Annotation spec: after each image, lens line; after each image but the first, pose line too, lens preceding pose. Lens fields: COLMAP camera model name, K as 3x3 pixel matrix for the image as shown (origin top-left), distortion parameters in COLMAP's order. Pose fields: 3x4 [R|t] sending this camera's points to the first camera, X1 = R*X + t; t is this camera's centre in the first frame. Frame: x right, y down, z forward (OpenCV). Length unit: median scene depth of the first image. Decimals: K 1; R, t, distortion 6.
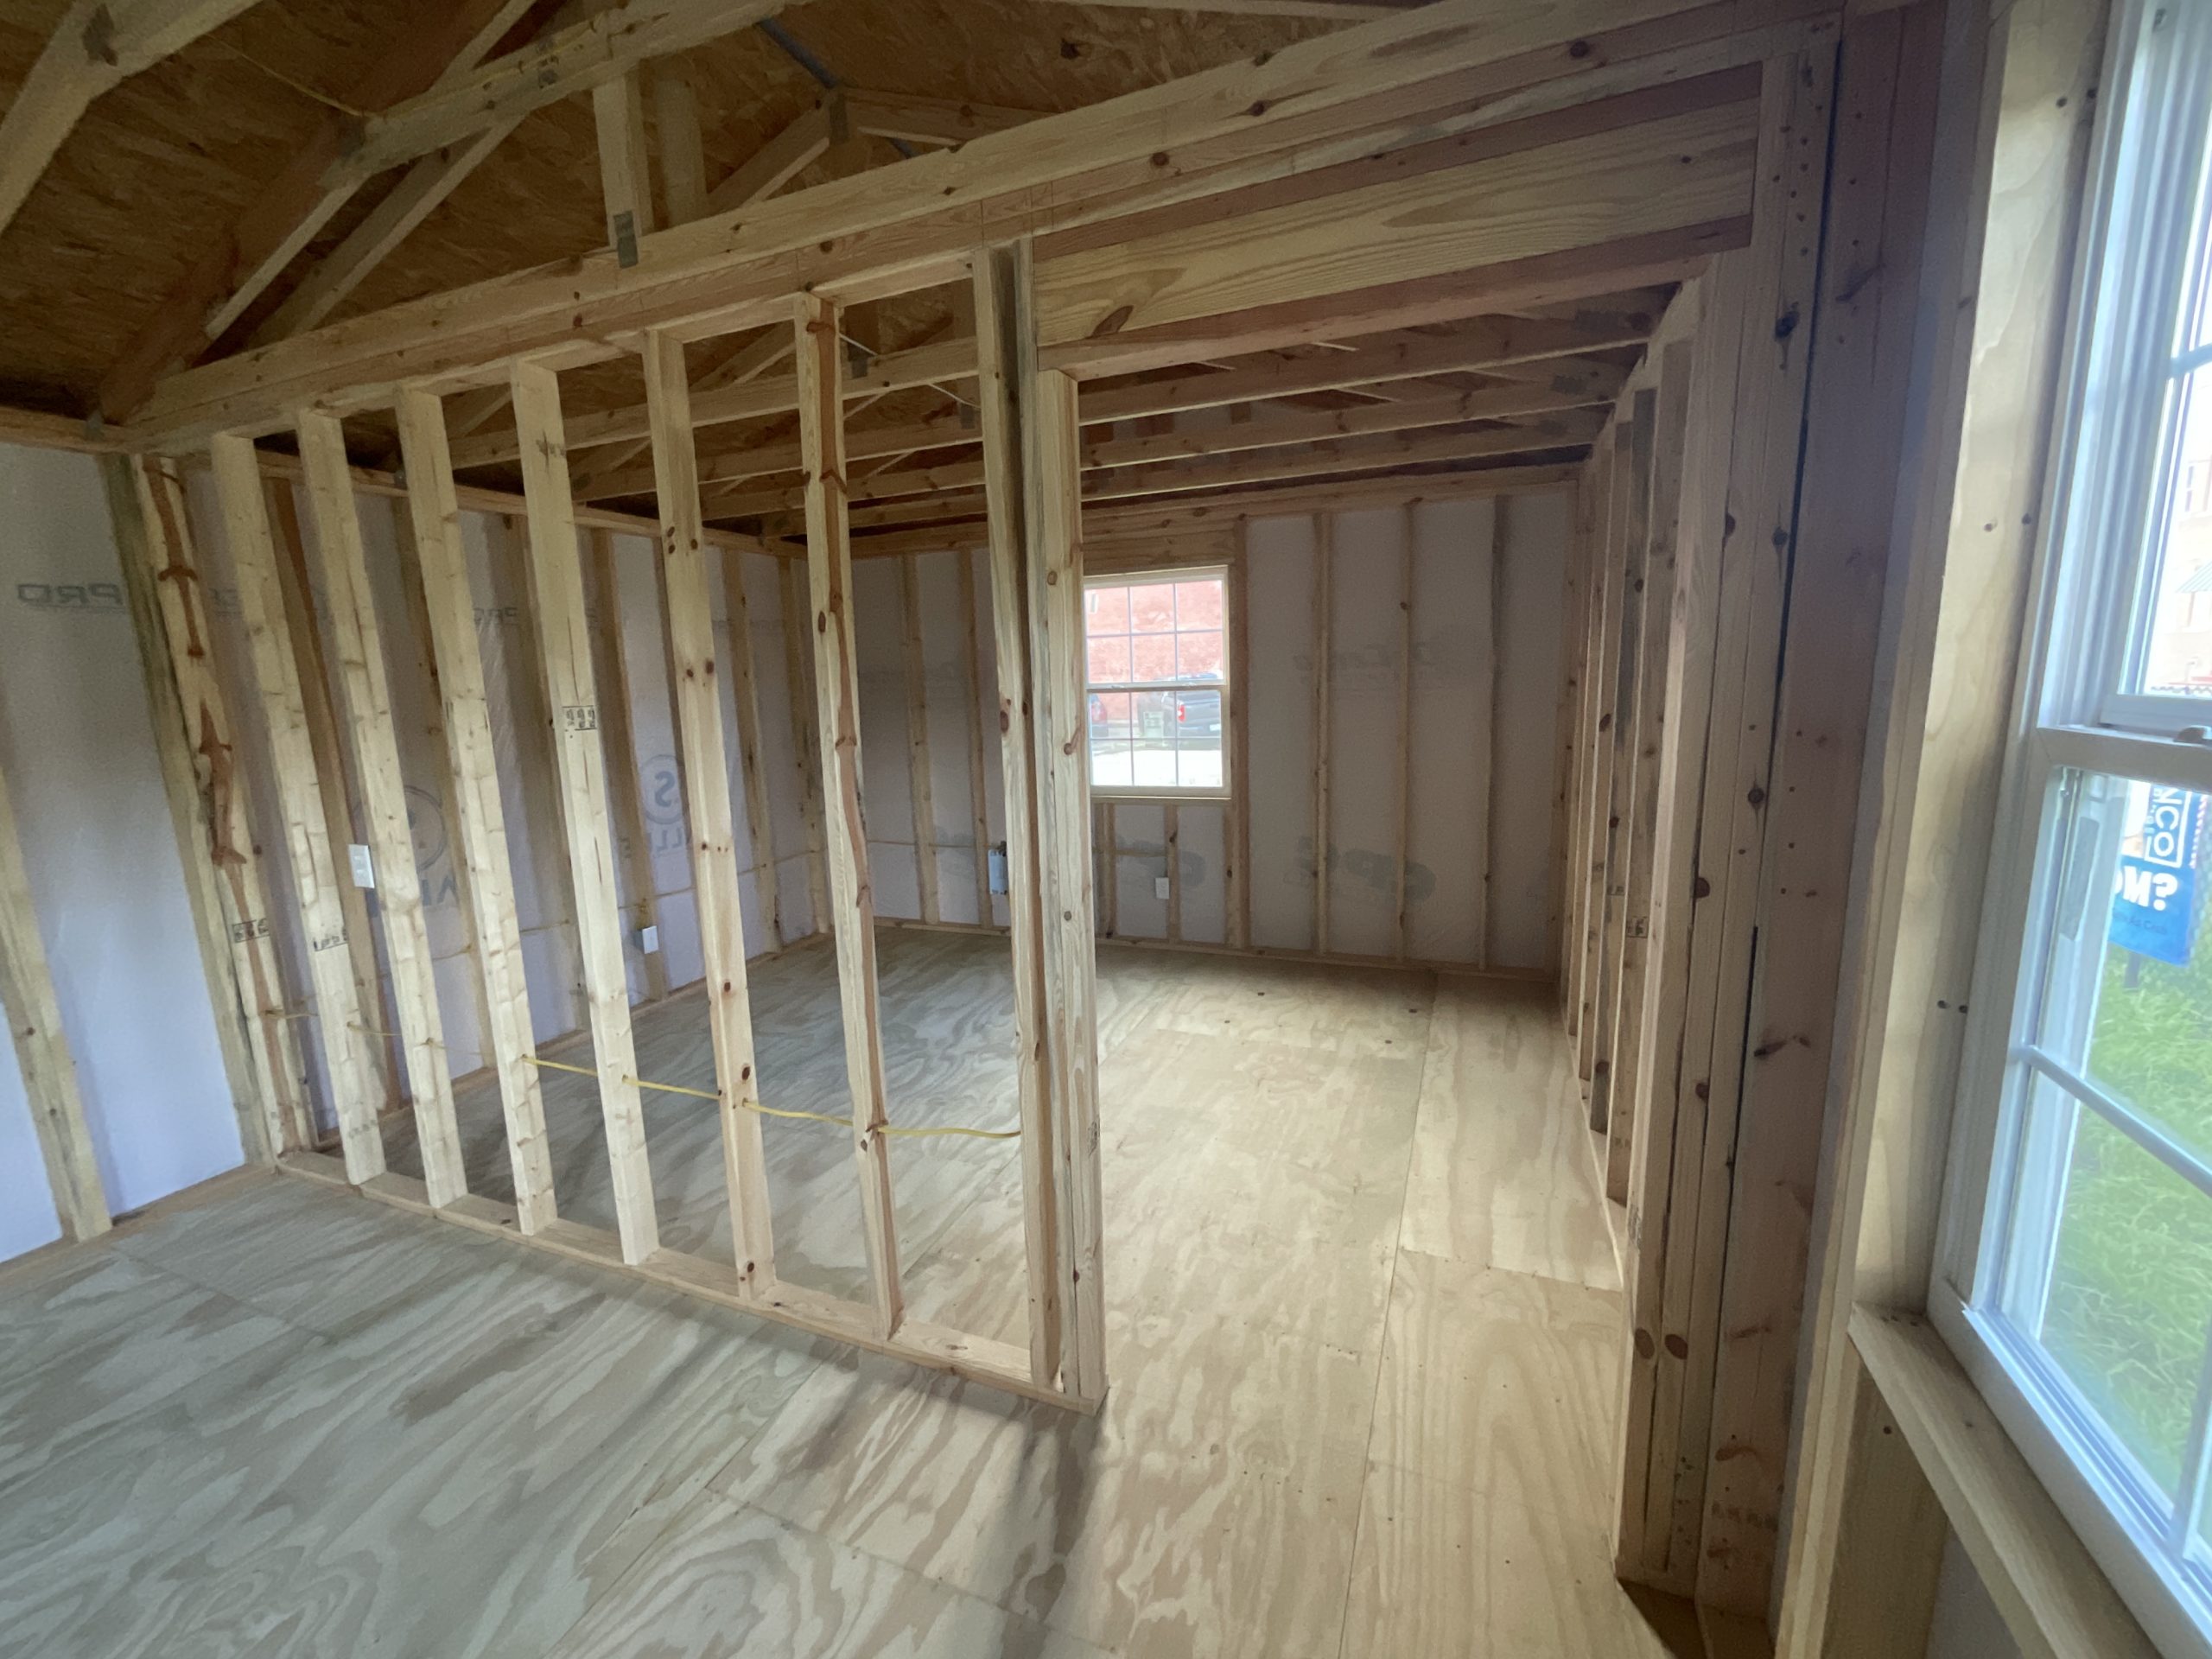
lens RADIAL K [[894.4, 0, 1109.8], [0, 894.4, 831.6], [0, 0, 1]] dist [-0.002796, -0.000402]
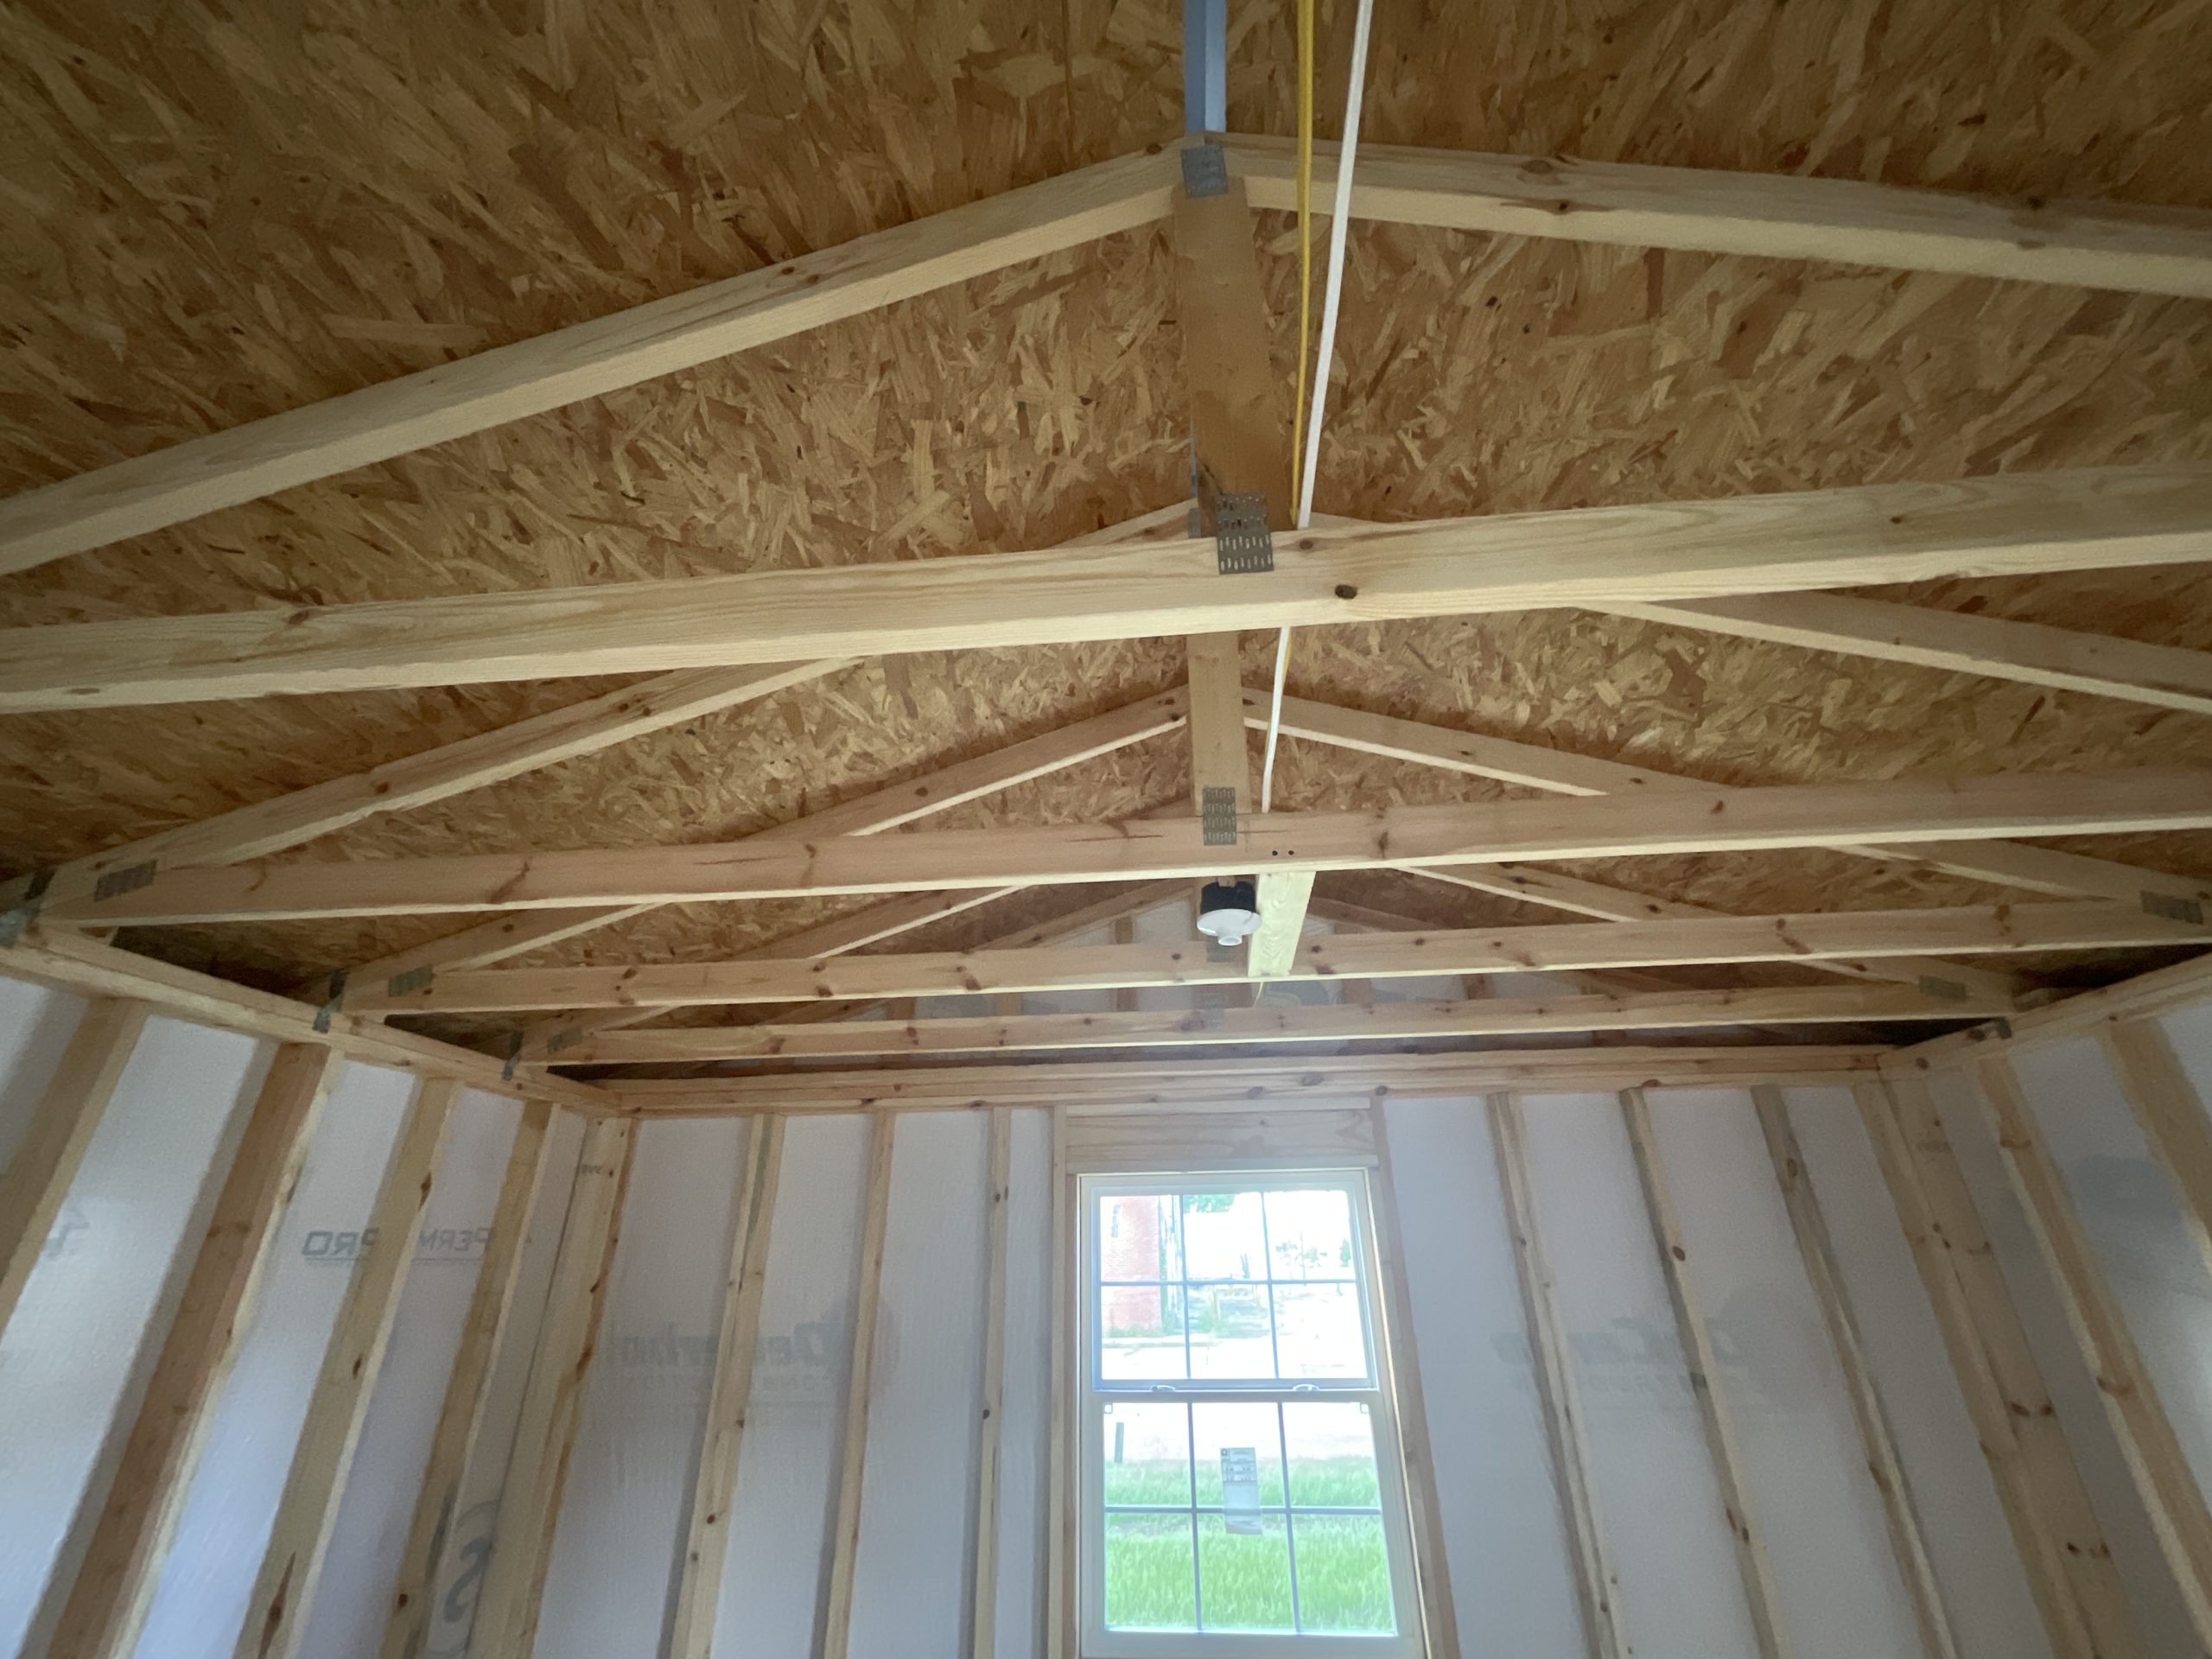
lens RADIAL K [[893.9, 0, 1117.1], [0, 893.9, 829.7], [0, 0, 1]] dist [-0.000403, 0.000250]
pose [[0.955993, 0.147231, 0.253774, -0.447035], [0.031592, 0.808283, -0.587946, -0.265319], [-0.291685, 0.570089, 0.768062, 0.912893]]
